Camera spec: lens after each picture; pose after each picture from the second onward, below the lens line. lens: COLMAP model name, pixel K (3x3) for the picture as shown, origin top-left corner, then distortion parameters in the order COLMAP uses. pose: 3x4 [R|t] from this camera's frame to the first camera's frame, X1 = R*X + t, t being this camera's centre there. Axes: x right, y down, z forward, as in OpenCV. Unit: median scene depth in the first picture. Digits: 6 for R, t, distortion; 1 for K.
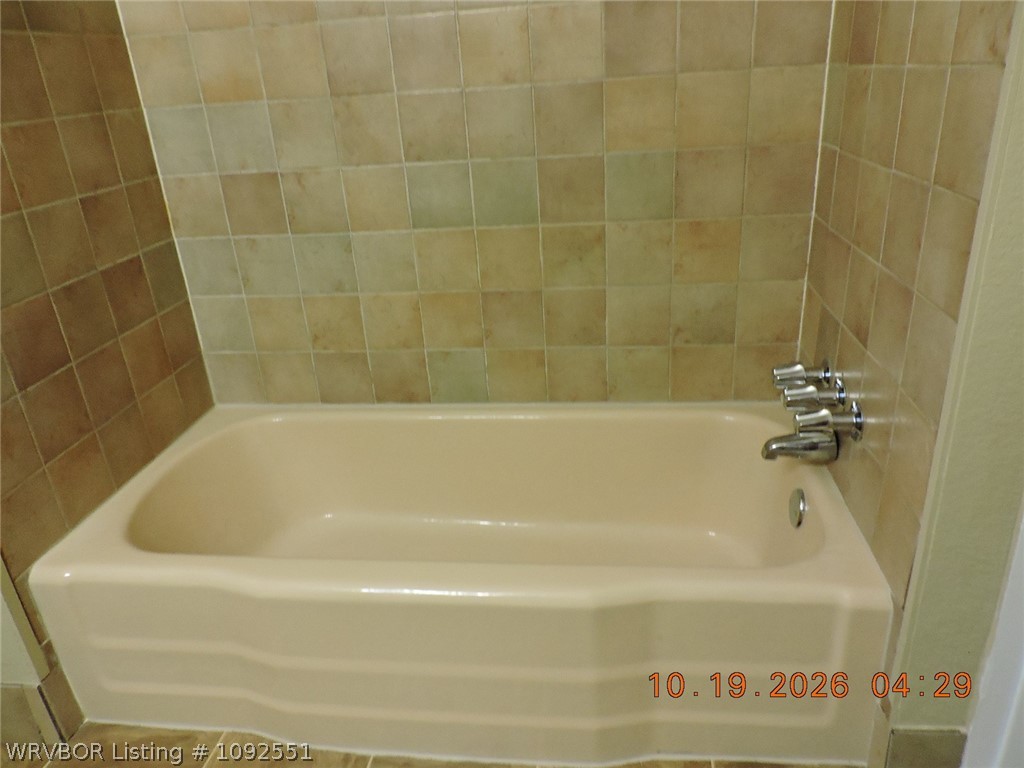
lens RADIAL K [[729.9, 0, 512.0], [0, 729.9, 384.0], [0, 0, 1]] dist [-0.027387, 0.022774]
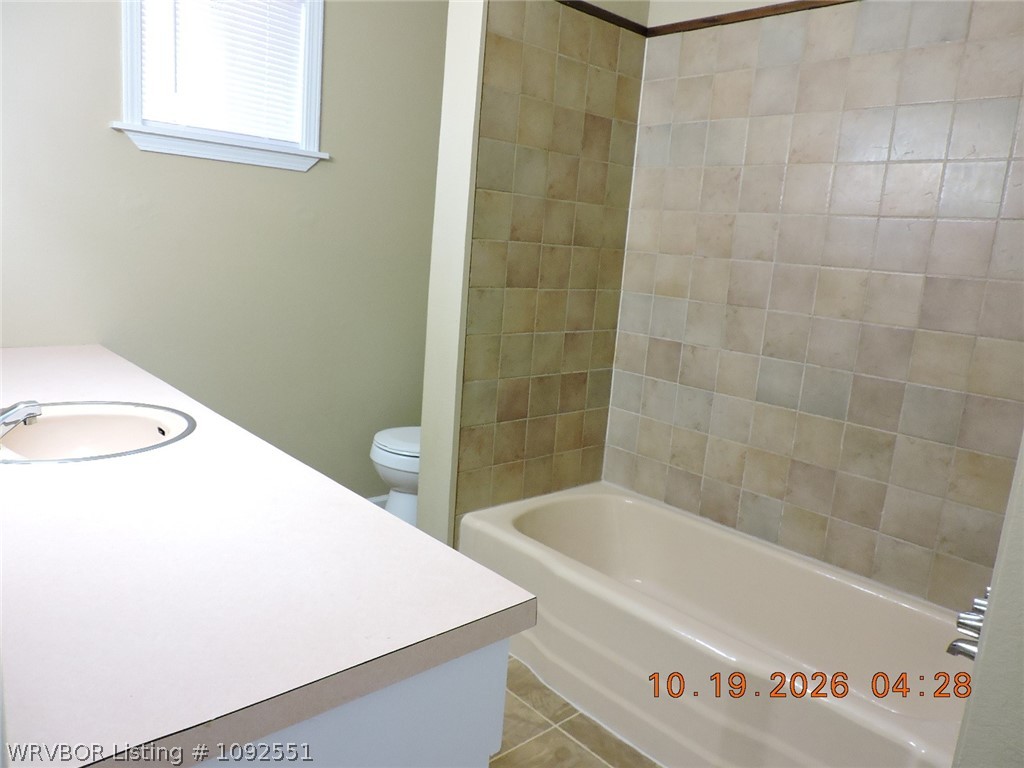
lens RADIAL K [[729.9, 0, 512.0], [0, 729.9, 384.0], [0, 0, 1]] dist [-0.027387, 0.022774]
pose [[0.750701, 0.239955, -0.615524, 0.367048], [-0.371282, 0.923886, -0.092654, 0.060876], [0.546441, 0.298088, 0.782653, -0.361972]]
